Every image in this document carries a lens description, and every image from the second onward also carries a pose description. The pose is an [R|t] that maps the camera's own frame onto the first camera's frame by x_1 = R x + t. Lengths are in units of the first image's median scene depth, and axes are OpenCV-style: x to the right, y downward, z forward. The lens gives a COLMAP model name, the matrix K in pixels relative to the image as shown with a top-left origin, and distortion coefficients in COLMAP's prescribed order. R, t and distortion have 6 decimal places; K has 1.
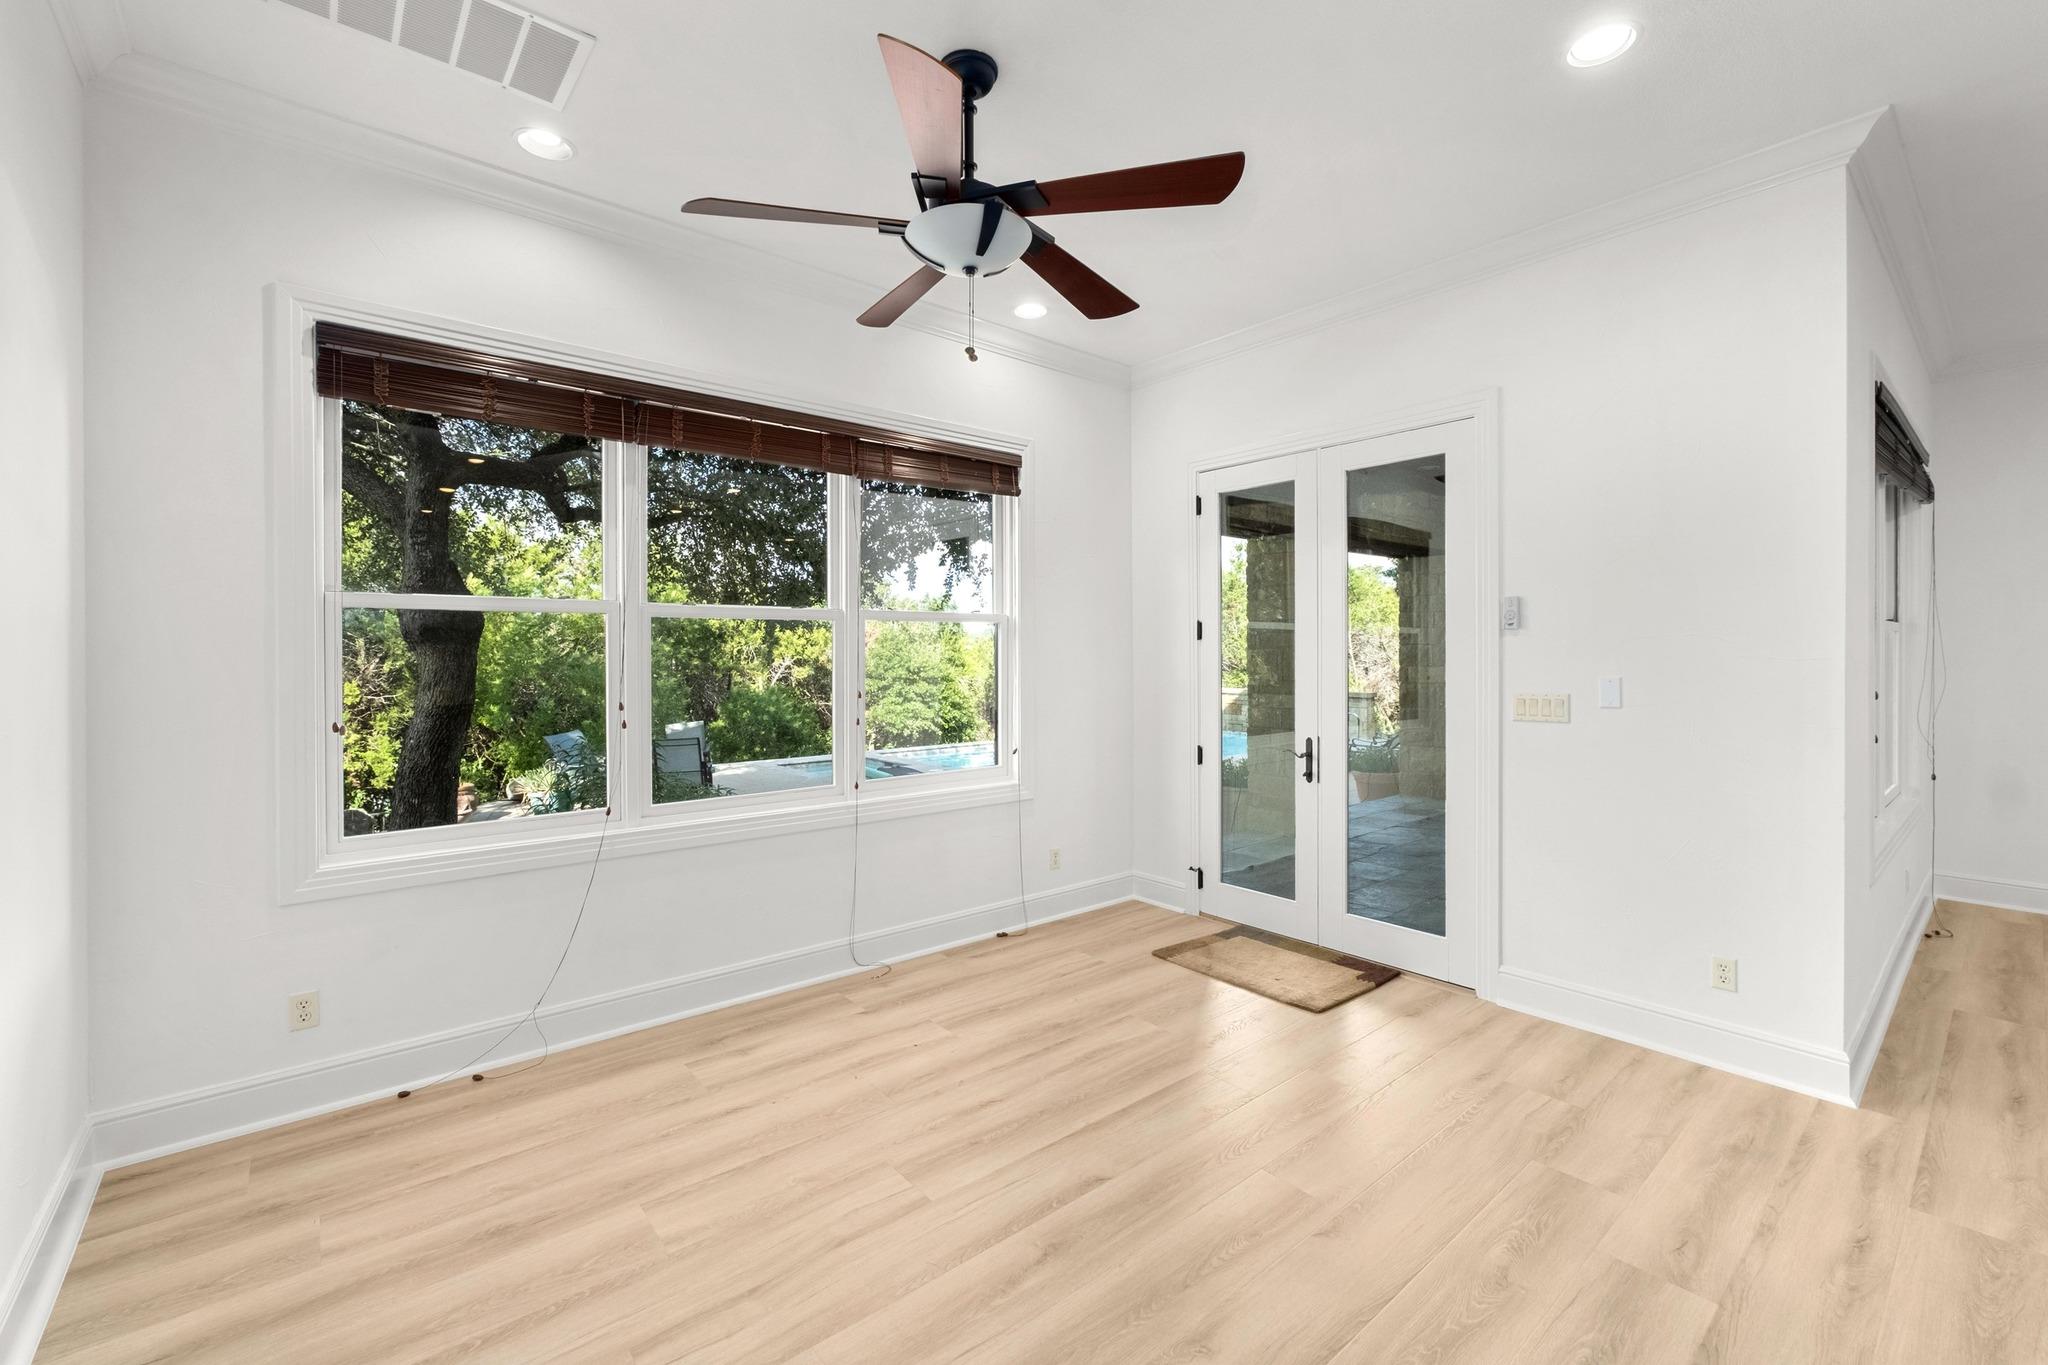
lens RADIAL K [[861.3, 0, 1028.3], [0, 861.3, 662.0], [0, 0, 1]] dist [-0.005263, 0.000473]
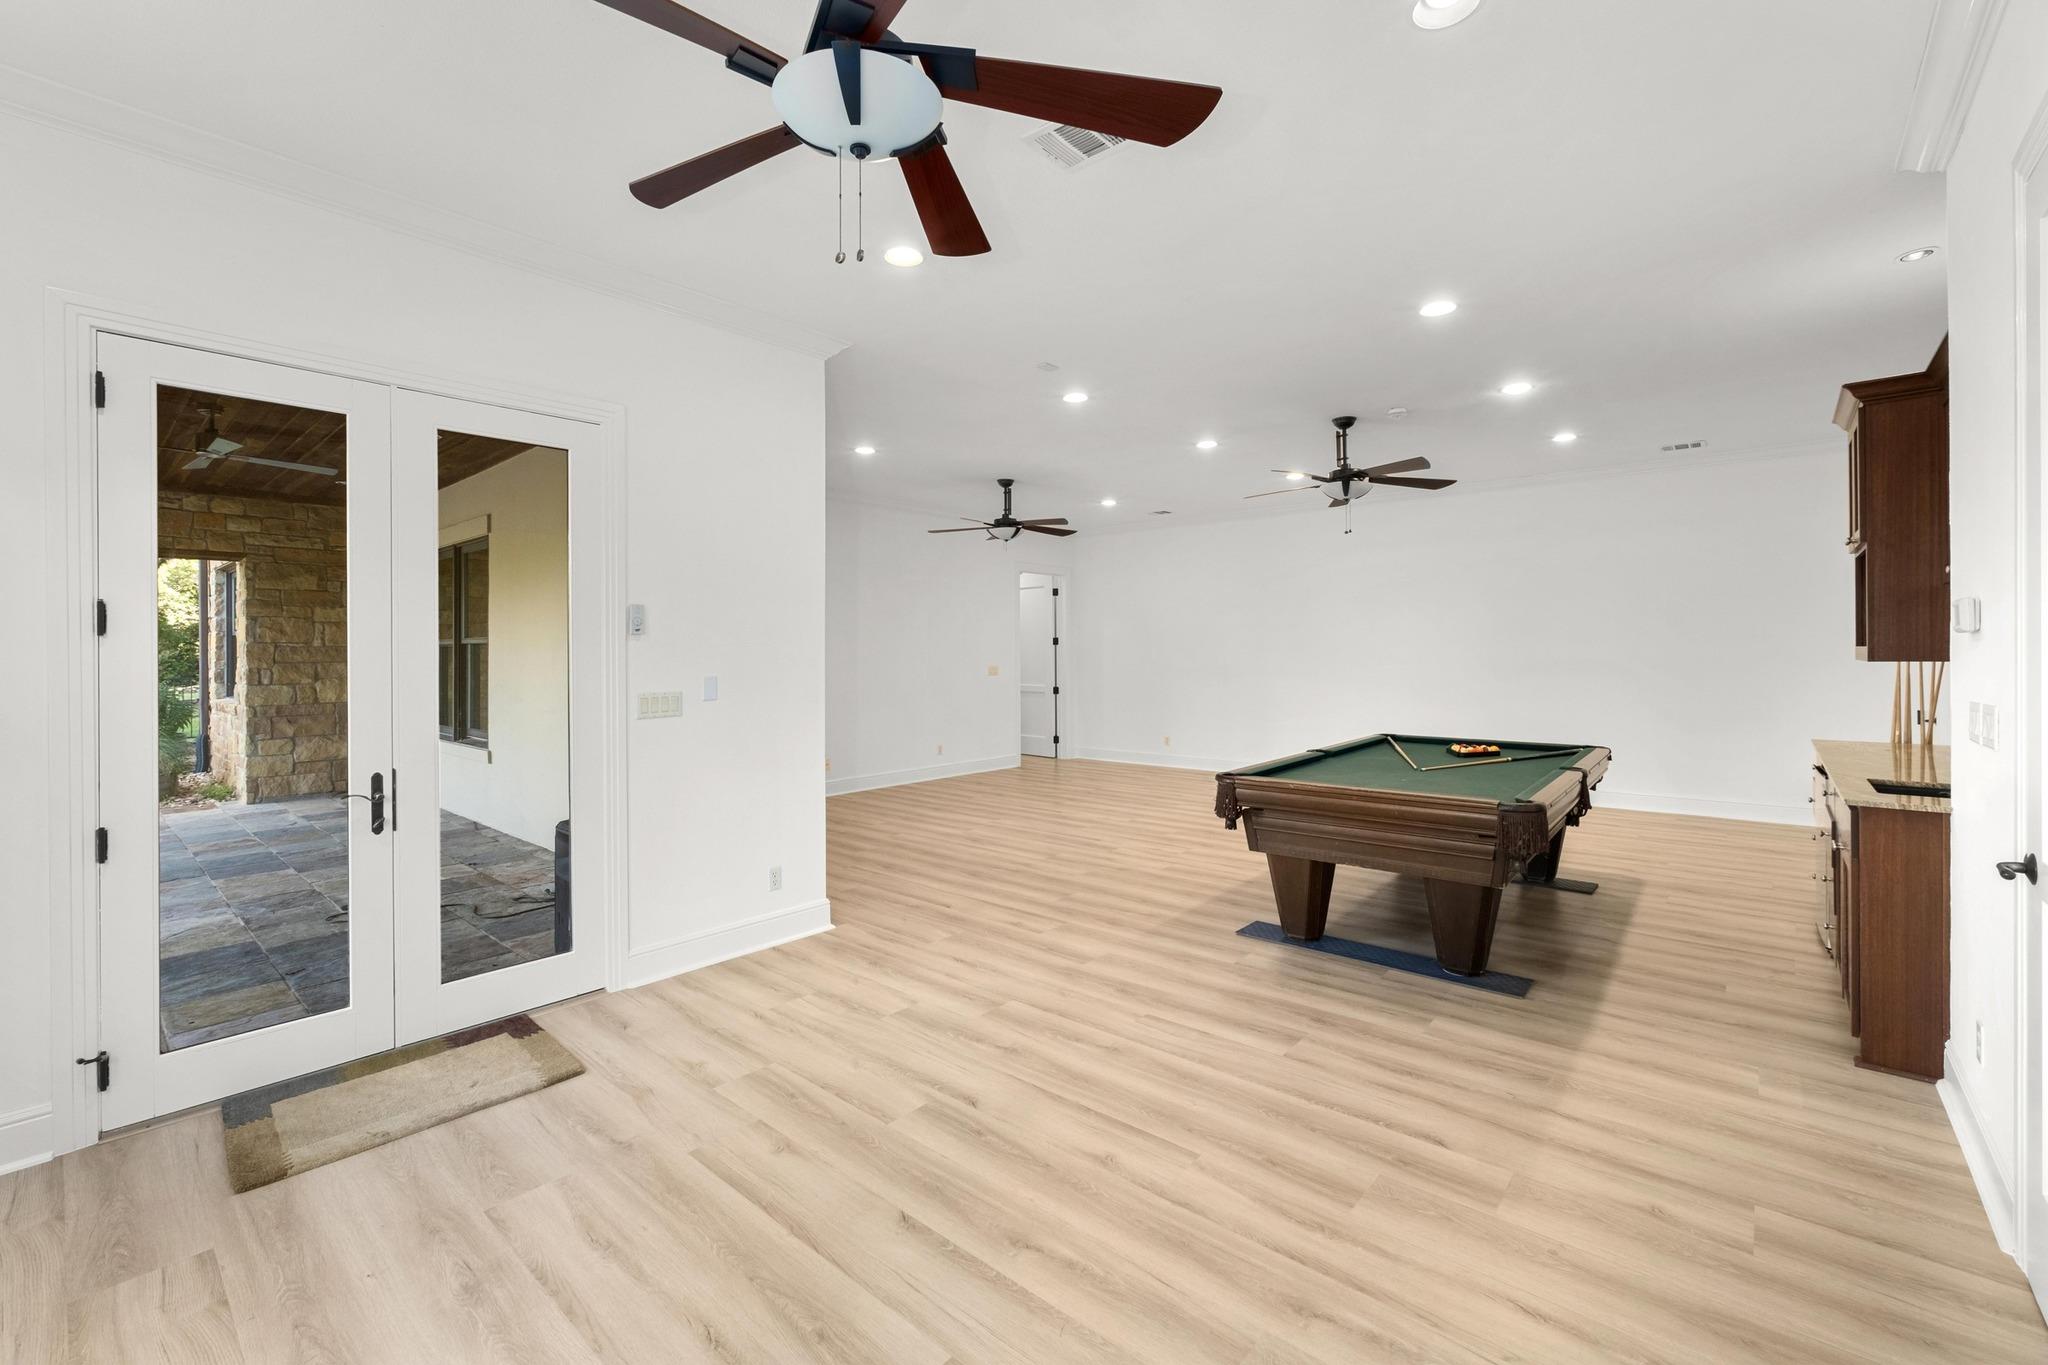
lens RADIAL K [[861.3, 0, 1030.9], [0, 861.3, 653.6], [0, 0, 1]] dist [-0.005263, 0.000473]
pose [[-0.152282, -0.000080, 0.988337, -0.583928], [0.015645, 0.999874, 0.002491, -0.008981], [-0.988213, 0.015842, -0.152262, 0.675284]]
